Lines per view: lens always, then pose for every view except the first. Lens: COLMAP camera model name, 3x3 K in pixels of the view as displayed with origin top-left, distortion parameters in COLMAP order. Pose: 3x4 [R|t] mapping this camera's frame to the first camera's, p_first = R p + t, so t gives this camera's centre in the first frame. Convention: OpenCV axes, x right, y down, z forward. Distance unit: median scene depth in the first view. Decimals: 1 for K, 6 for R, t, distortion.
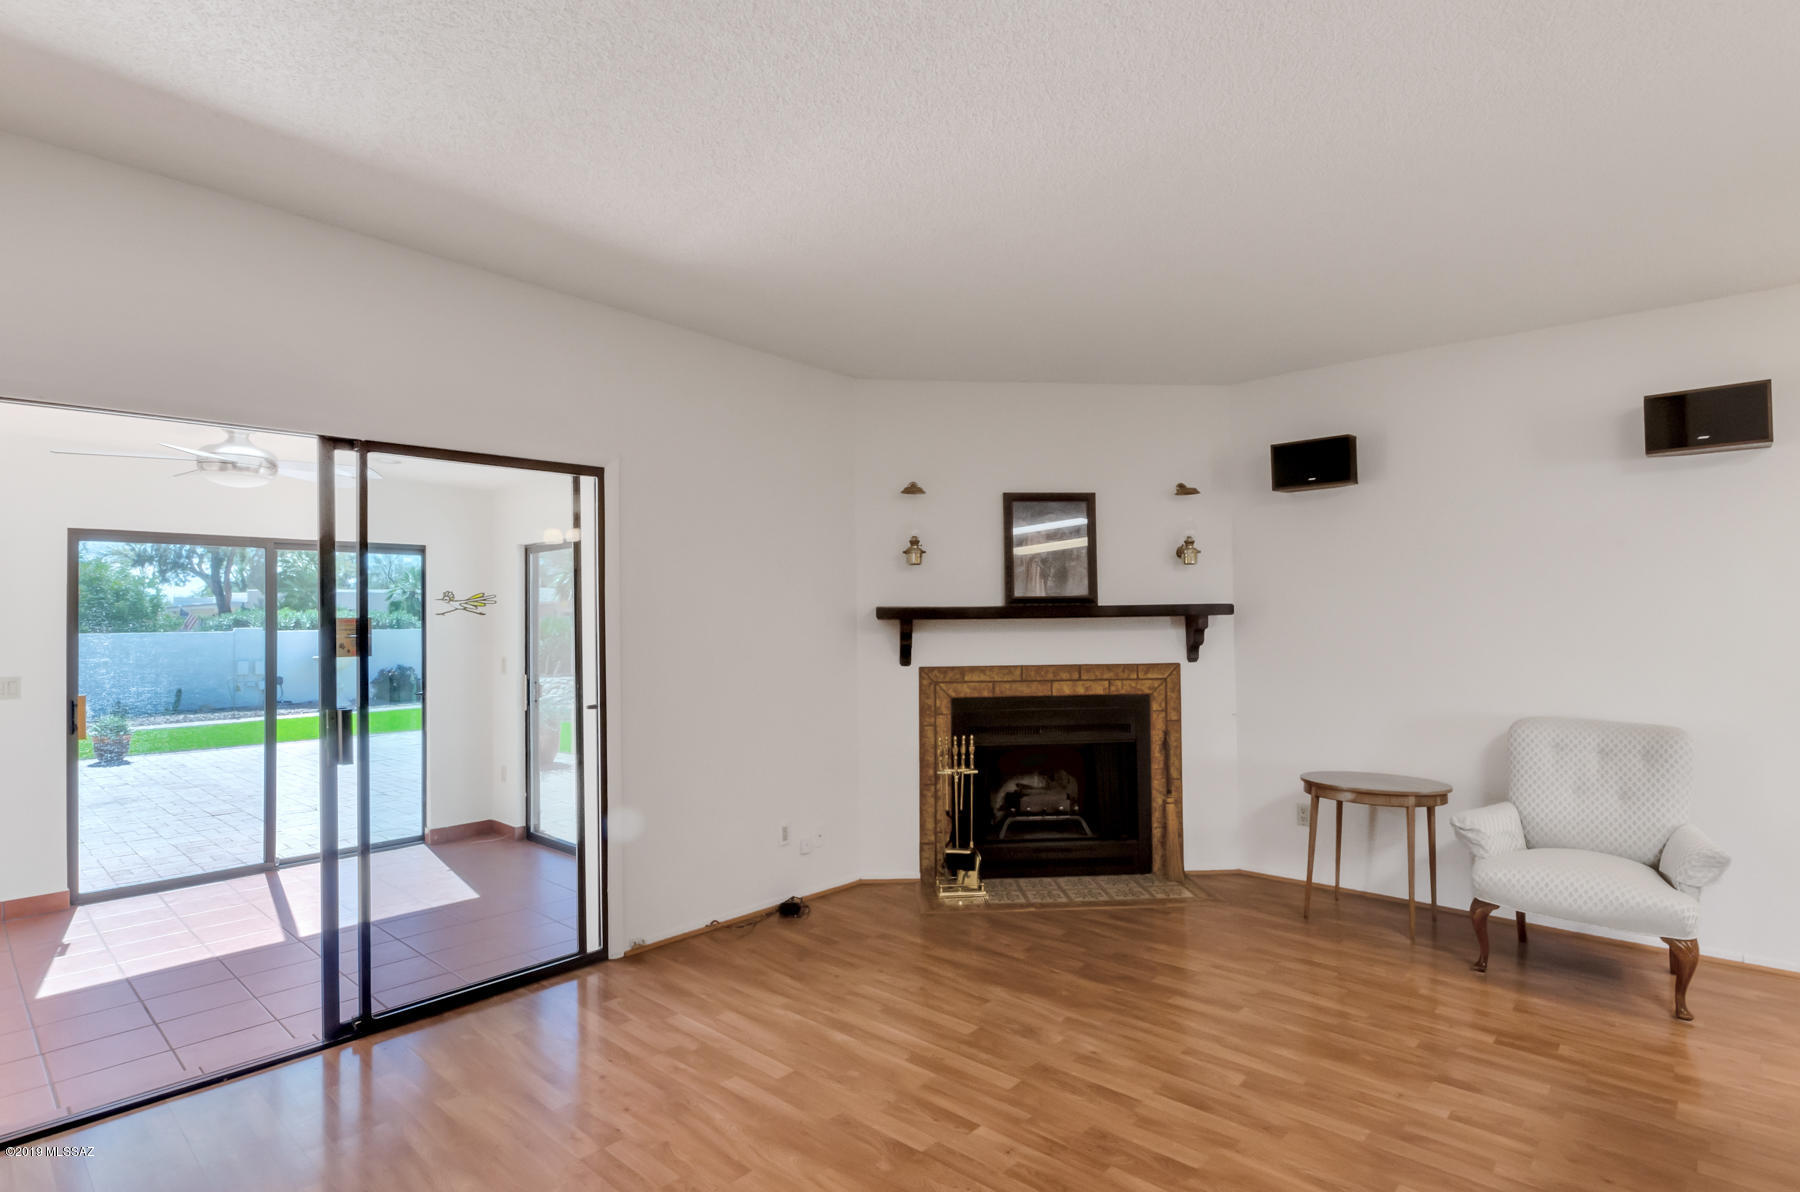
lens RADIAL K [[905.3, 0, 905.5], [0, 905.3, 603.2], [0, 0, 1]] dist [-0.000709, -0.000180]
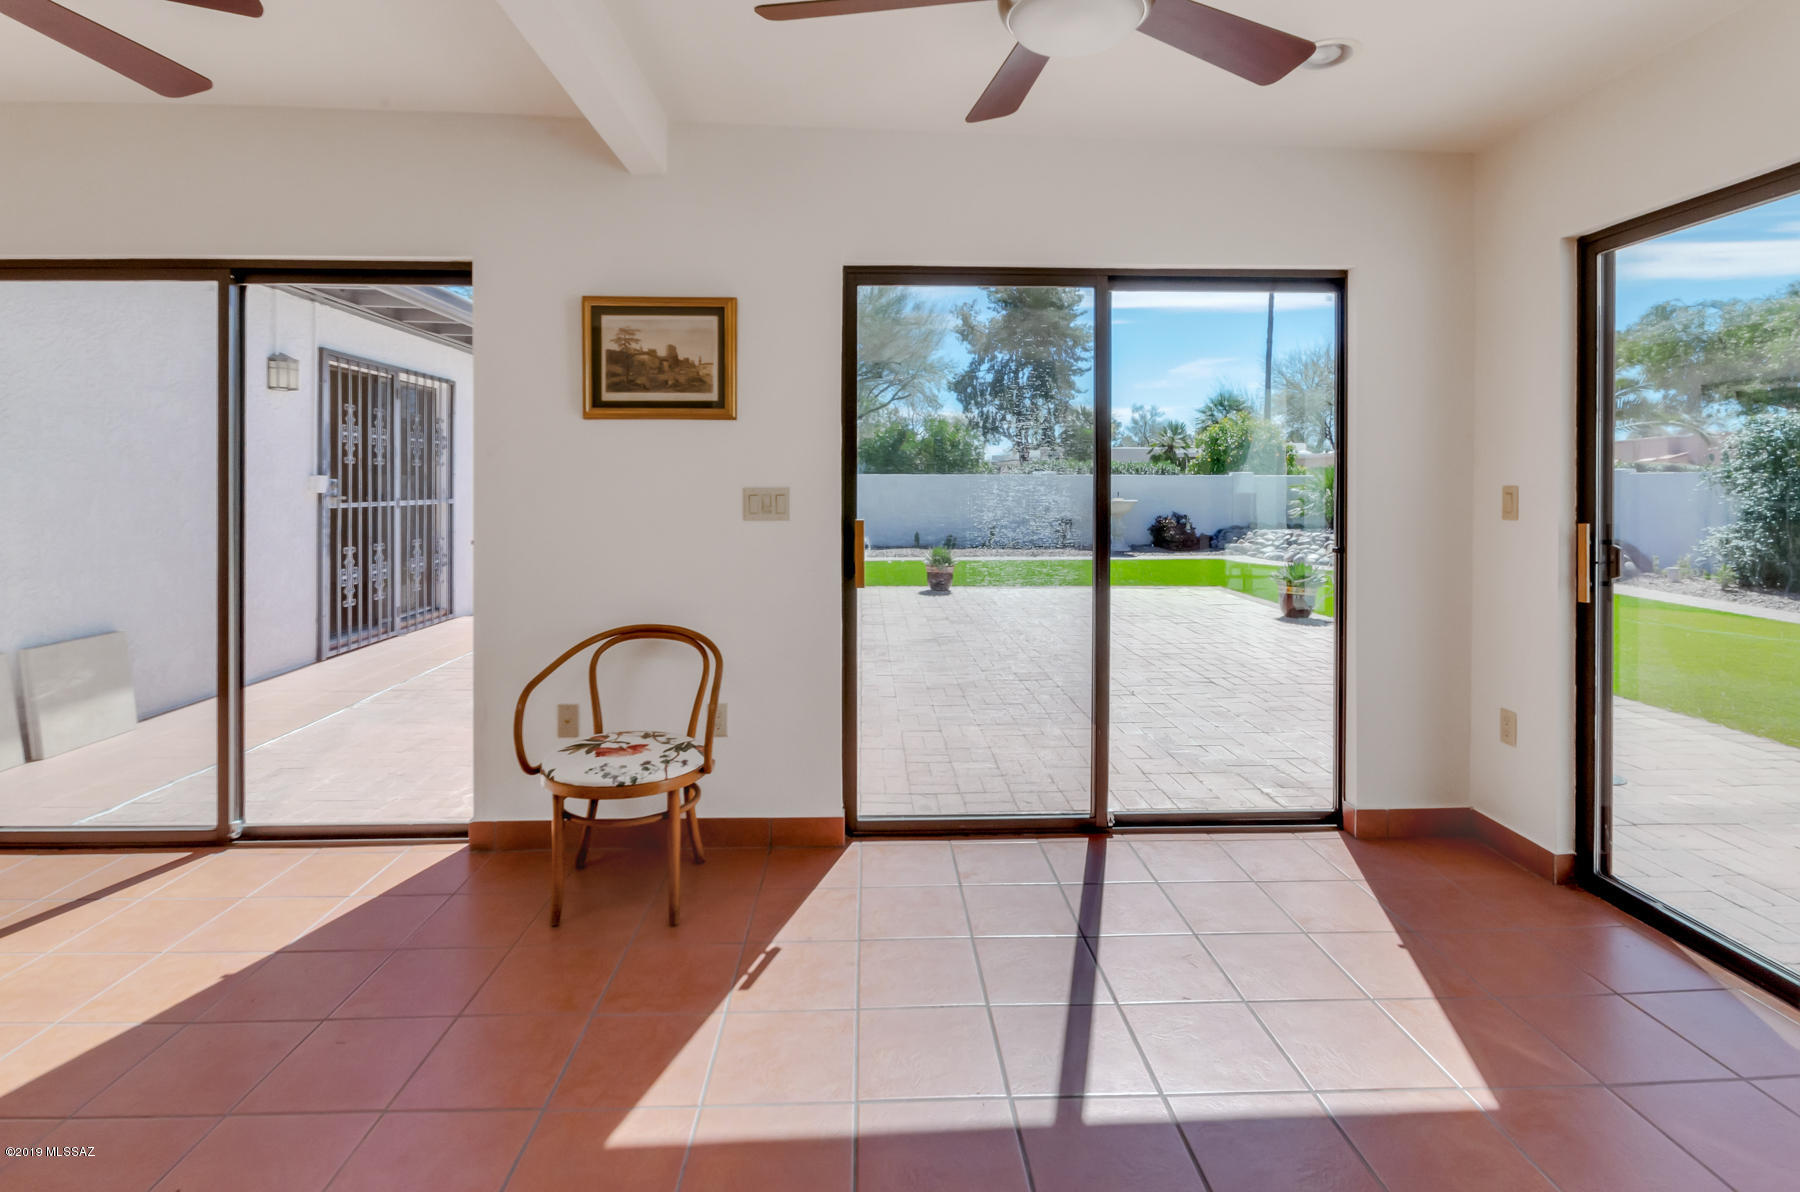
lens RADIAL K [[855.3, 0, 927.4], [0, 855.3, 585.2], [0, 0, 1]] dist [0.000550, 0.000415]
pose [[0.727987, 0.096816, -0.678721, -0.468529], [-0.001340, 0.990178, 0.139807, 0.066504], [0.685590, -0.100869, 0.720966, 0.600113]]
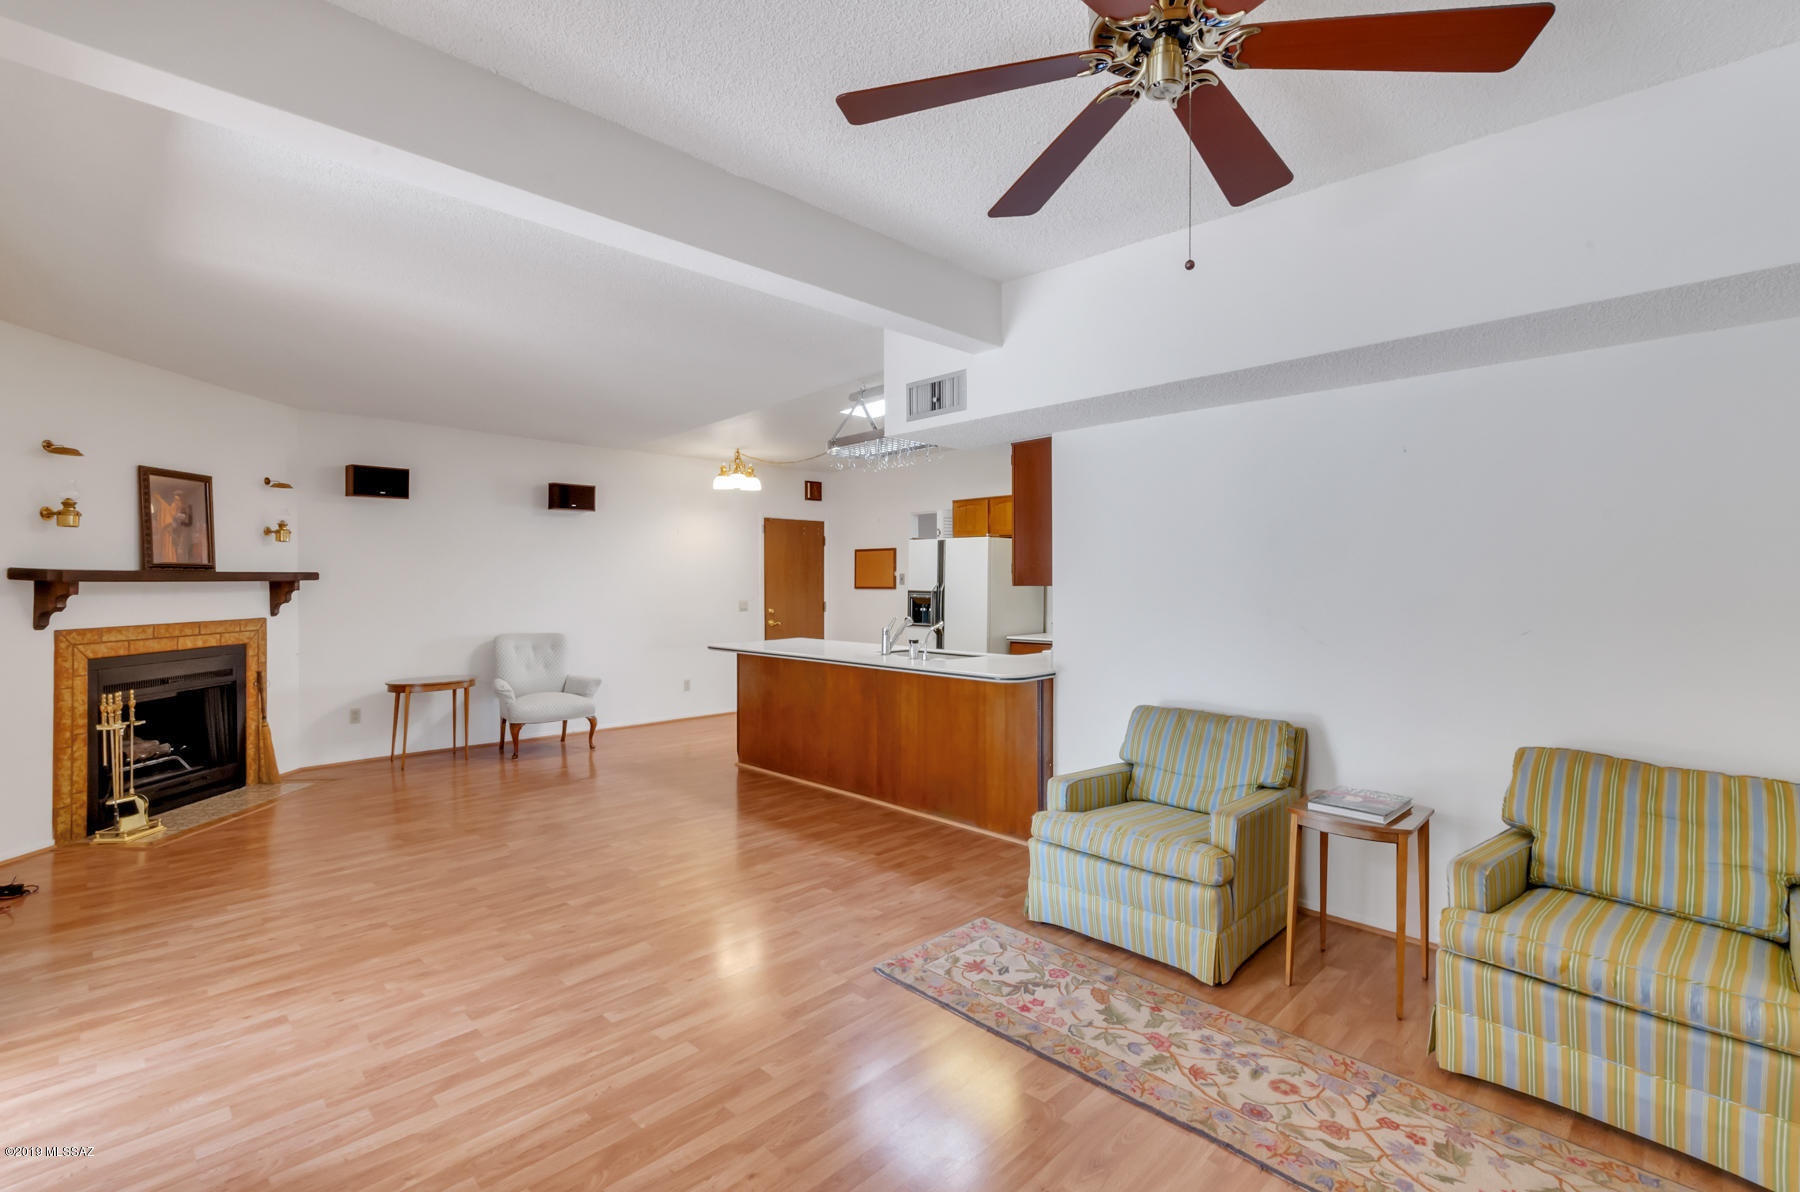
lens RADIAL K [[855.3, 0, 927.4], [0, 855.3, 585.2], [0, 0, 1]] dist [0.000550, 0.000415]
pose [[0.026266, 0.004332, 0.999646, -0.889696], [-0.017246, 0.999844, -0.003880, 0.009286], [-0.999506, -0.017138, 0.026337, 0.033065]]
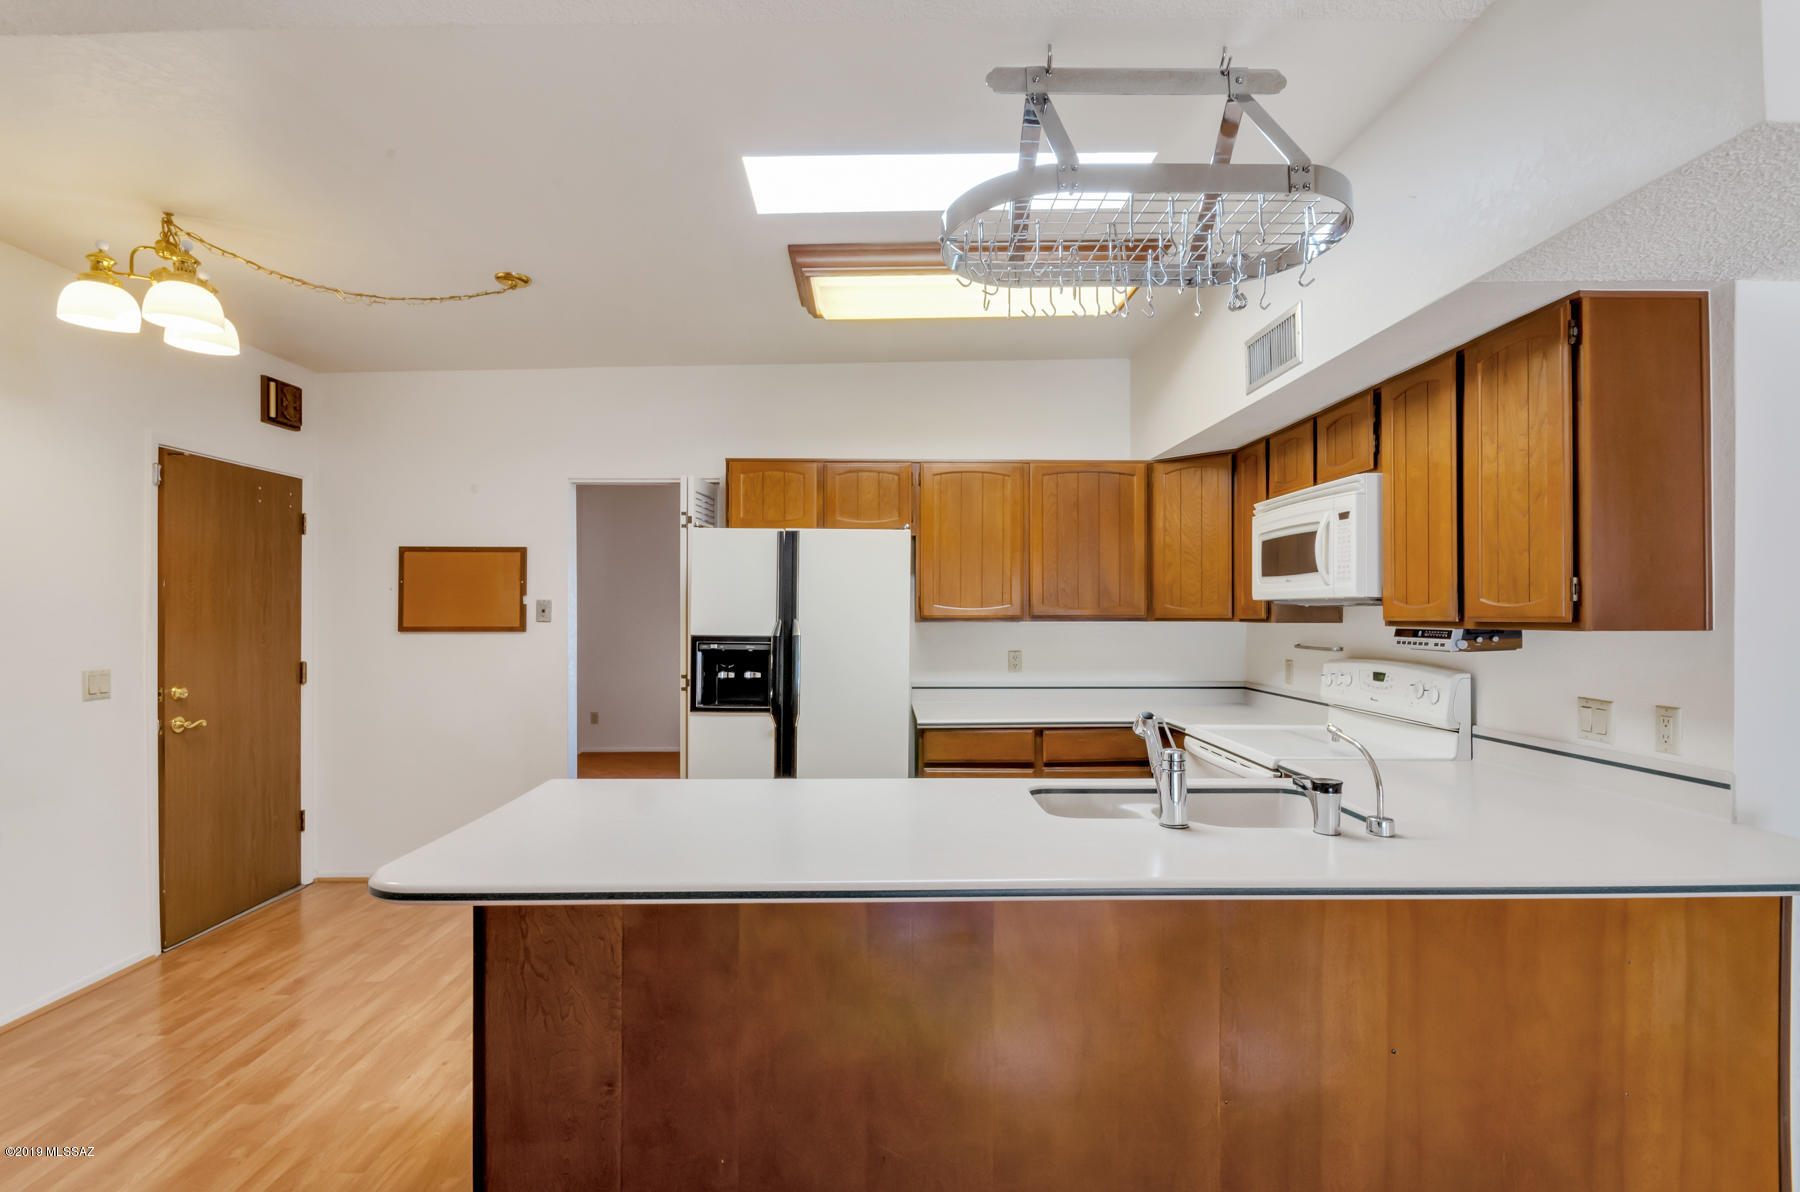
lens RADIAL K [[829.2, 0, 900.0], [0, 829.2, 610.5], [0, 0, 1]] dist [0.000018, 0.000071]
pose [[-0.703218, 0.011123, 0.710887, 0.063151], [-0.008033, 0.999689, -0.023588, 0.006931], [-0.710929, -0.022298, -0.702910, 0.487692]]
